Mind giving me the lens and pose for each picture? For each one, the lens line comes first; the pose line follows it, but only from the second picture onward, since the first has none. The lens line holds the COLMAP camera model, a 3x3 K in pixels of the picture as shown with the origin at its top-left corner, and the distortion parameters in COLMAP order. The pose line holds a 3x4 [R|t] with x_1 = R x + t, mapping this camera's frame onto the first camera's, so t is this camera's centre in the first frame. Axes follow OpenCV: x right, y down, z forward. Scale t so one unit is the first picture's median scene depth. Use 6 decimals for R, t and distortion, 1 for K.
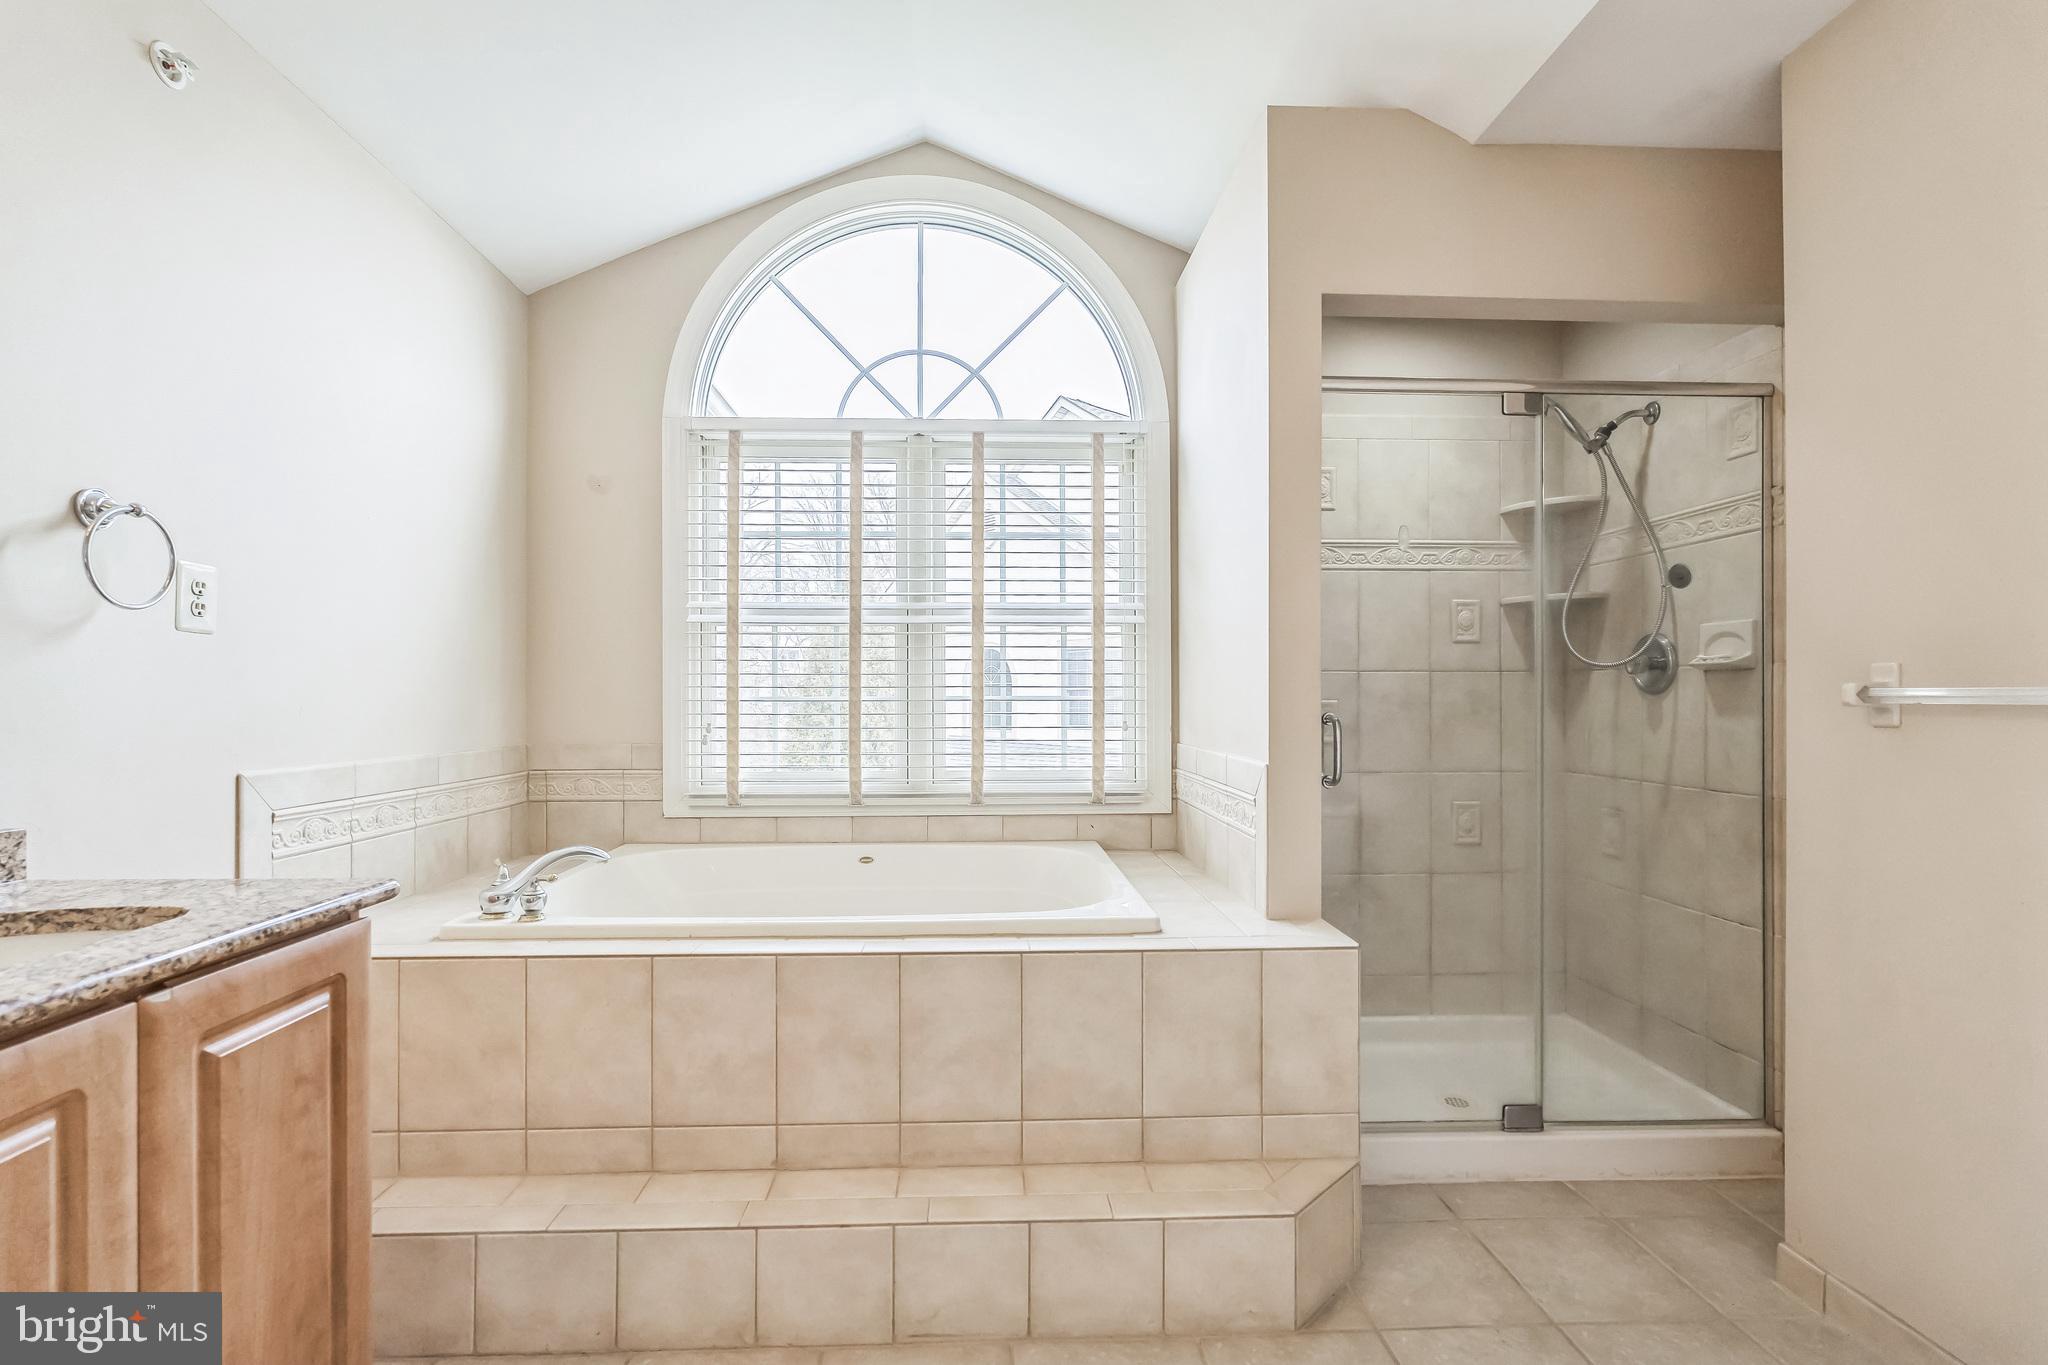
lens RADIAL K [[936.2, 0, 1024.0], [0, 936.2, 682.5], [0, 0, 1]] dist [0.001302, 0.000166]
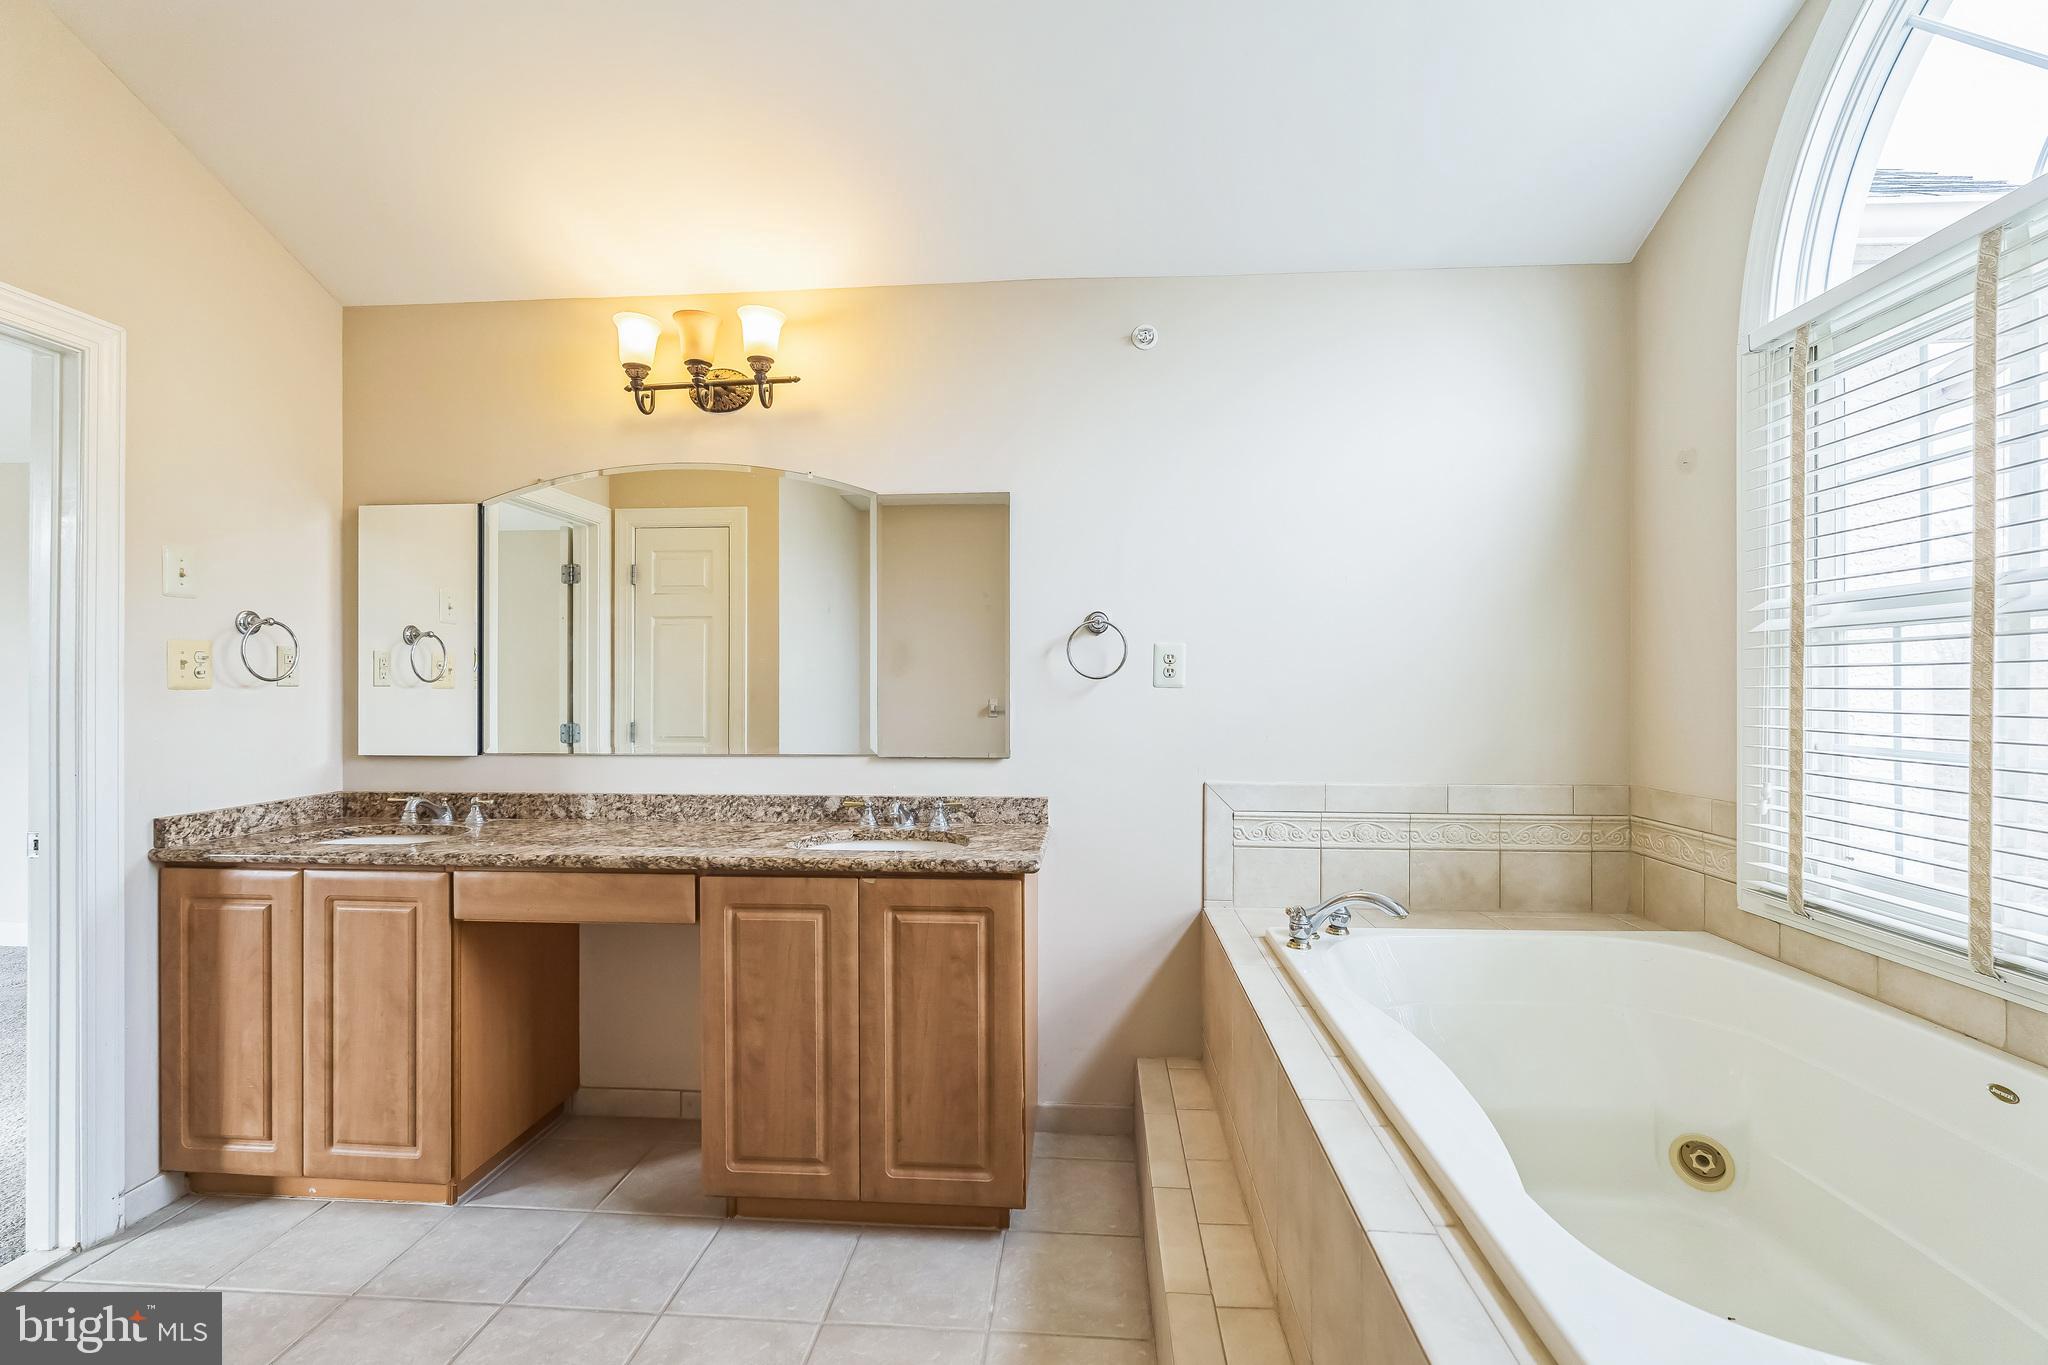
lens RADIAL K [[907.1, 0, 1024.0], [0, 907.1, 682.5], [0, 0, 1]] dist [0.000800, 0.000195]
pose [[-0.121080, -0.005785, -0.992626, 0.508093], [0.015869, 0.999844, -0.007762, -0.043131], [0.992516, -0.016691, -0.120970, 0.753720]]
